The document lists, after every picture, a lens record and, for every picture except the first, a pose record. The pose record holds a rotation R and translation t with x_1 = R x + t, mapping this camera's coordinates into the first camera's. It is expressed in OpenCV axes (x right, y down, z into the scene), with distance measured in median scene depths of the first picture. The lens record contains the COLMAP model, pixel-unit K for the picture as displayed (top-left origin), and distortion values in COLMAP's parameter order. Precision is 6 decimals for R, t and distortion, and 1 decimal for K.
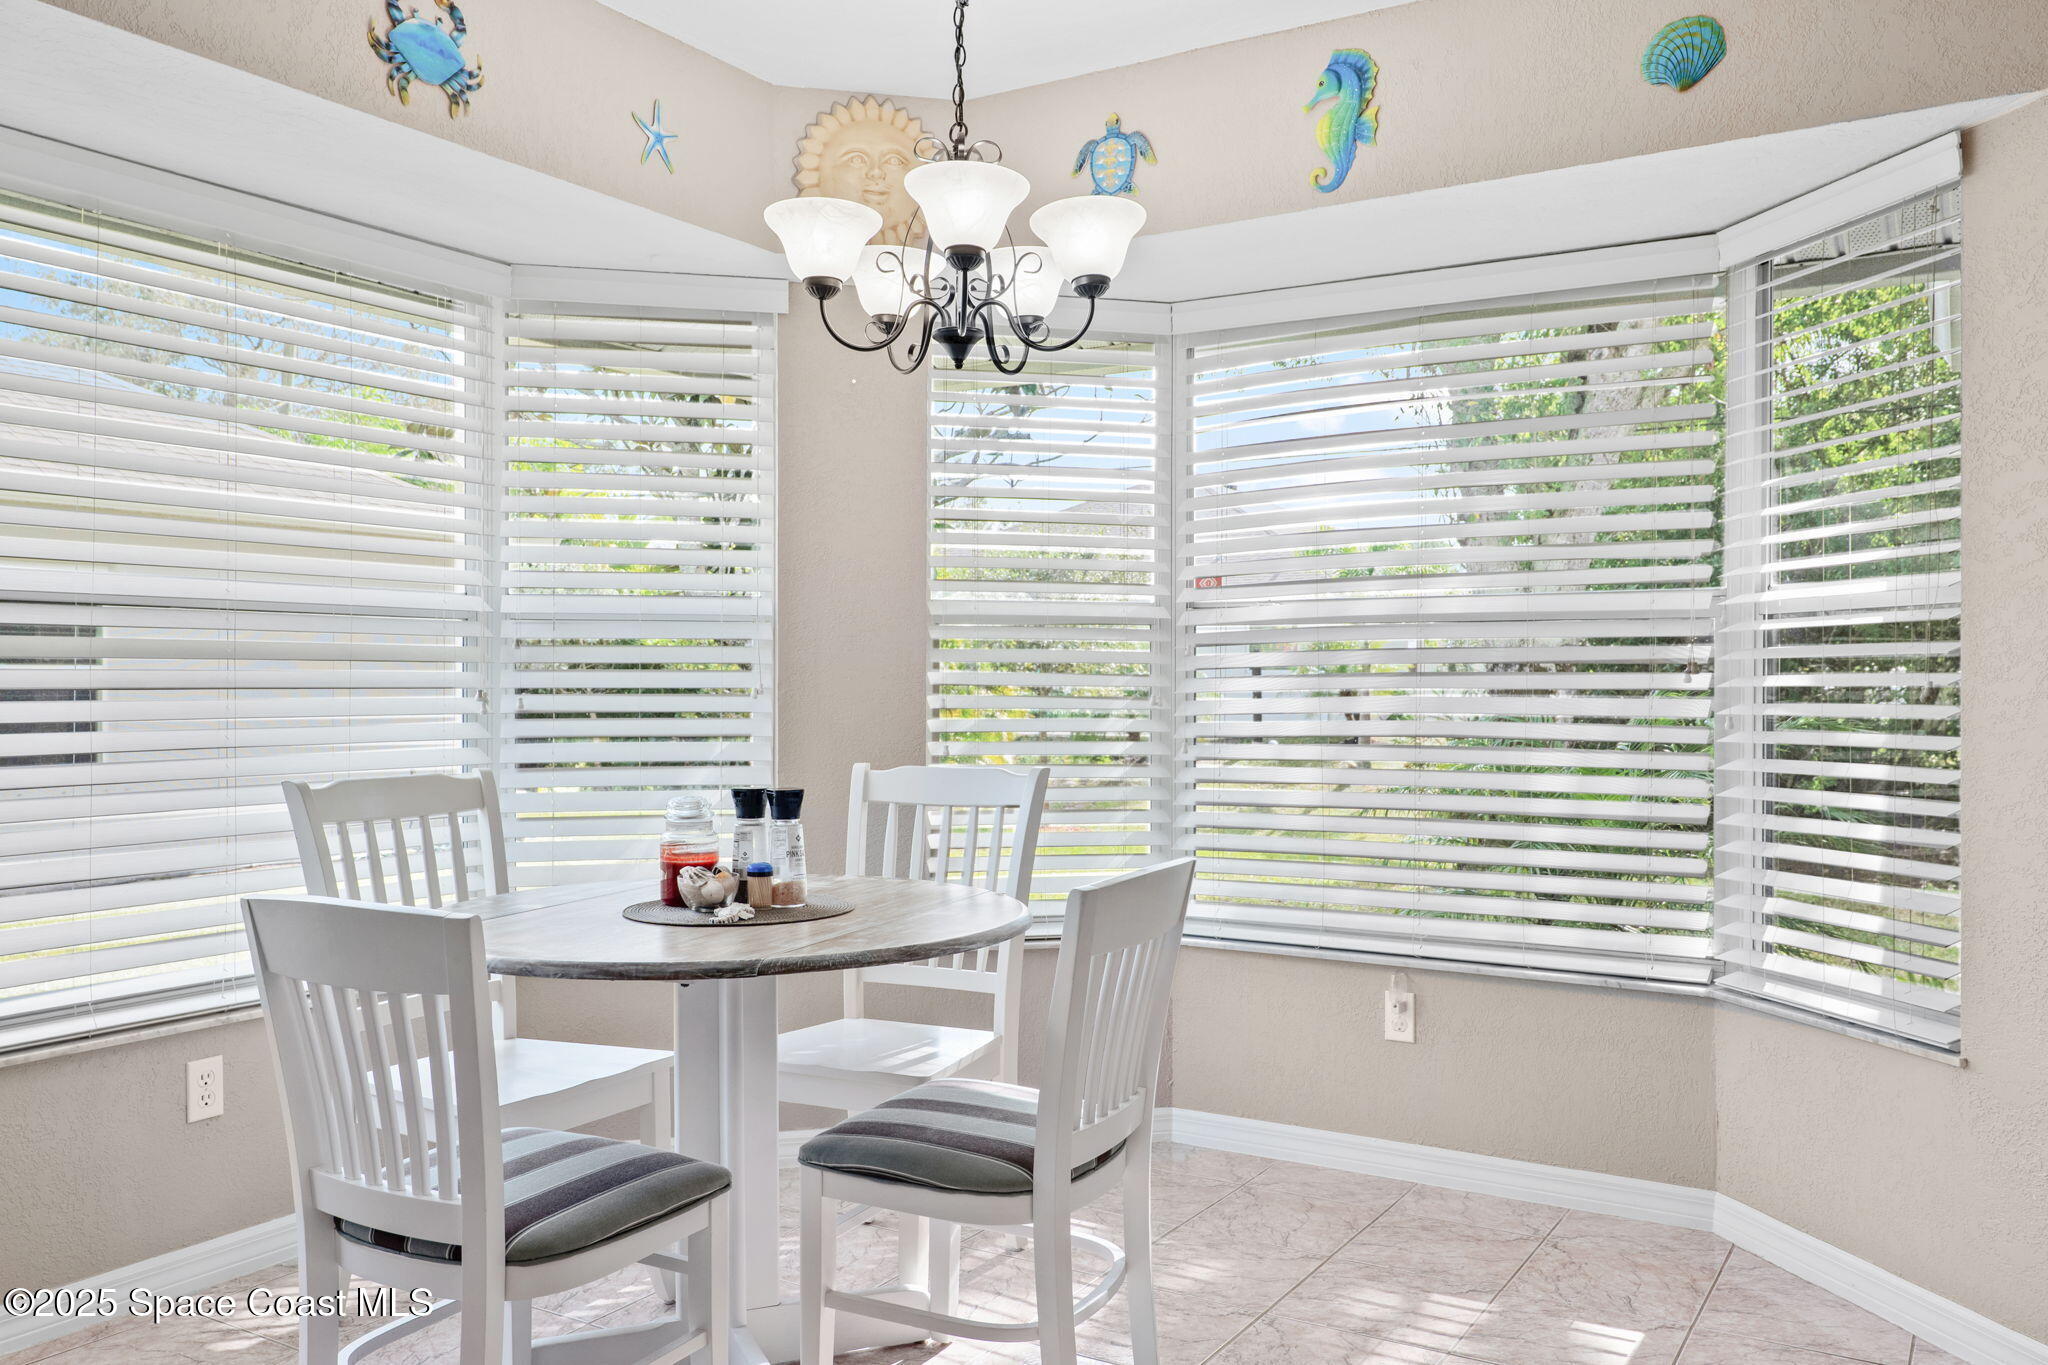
lens RADIAL K [[1632.2, 0, 1024.0], [0, 1632.2, 682.5], [0, 0, 1]] dist [0.009262, 0.003692]
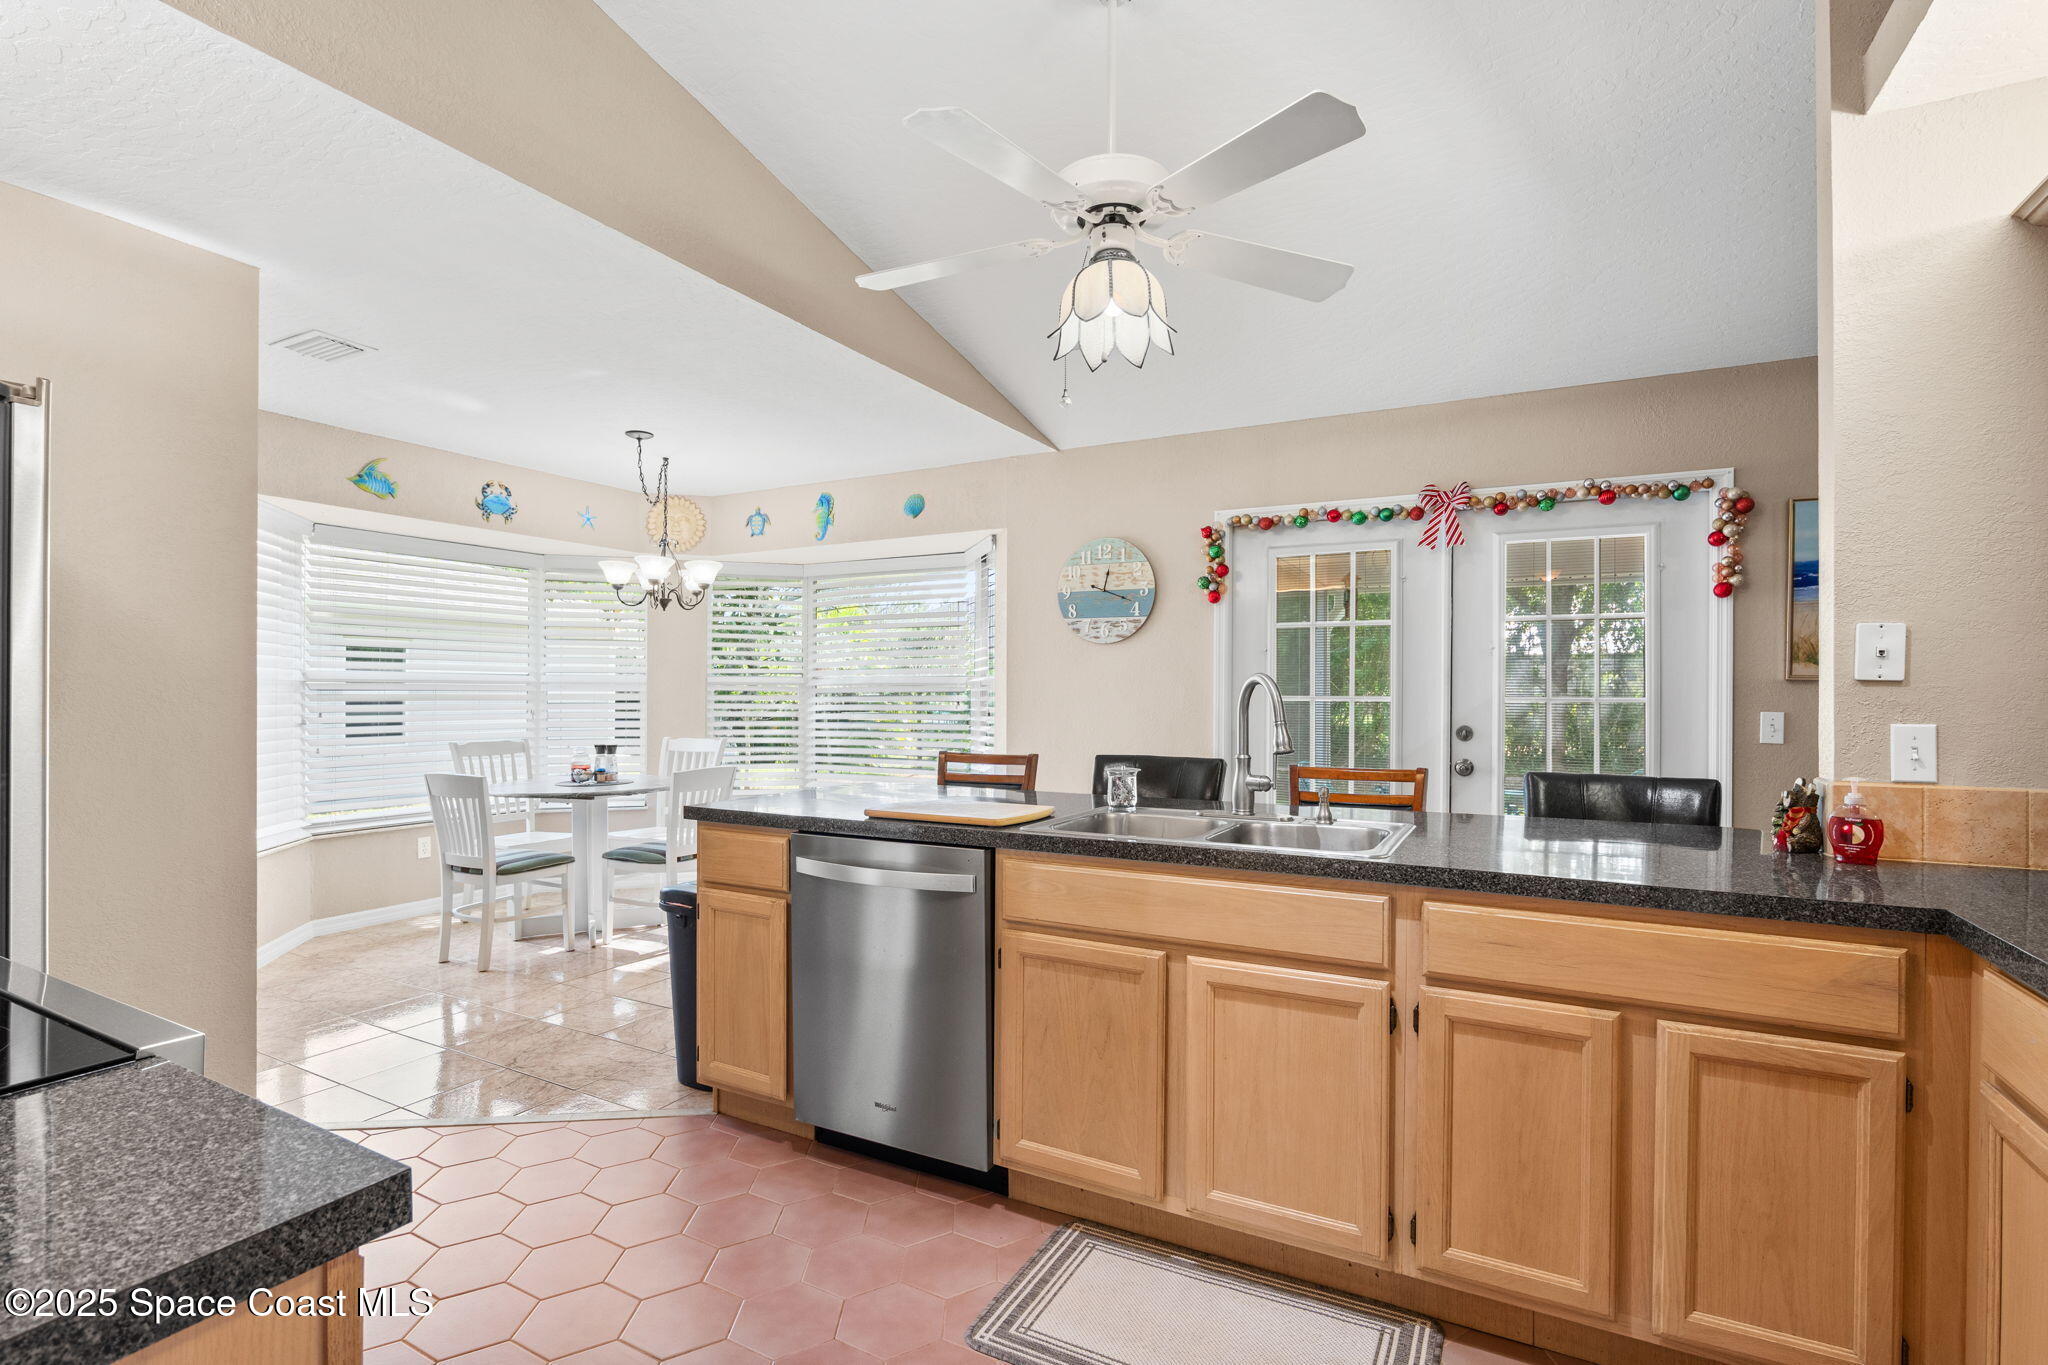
lens RADIAL K [[965.4, 0, 1024.0], [0, 965.4, 682.5], [0, 0, 1]] dist [-0.002384, -0.000505]
pose [[0.998671, -0.001704, 0.051505, 0.537598], [0.002128, 0.999964, -0.008184, -0.035551], [-0.051490, 0.008282, 0.998639, -0.868696]]
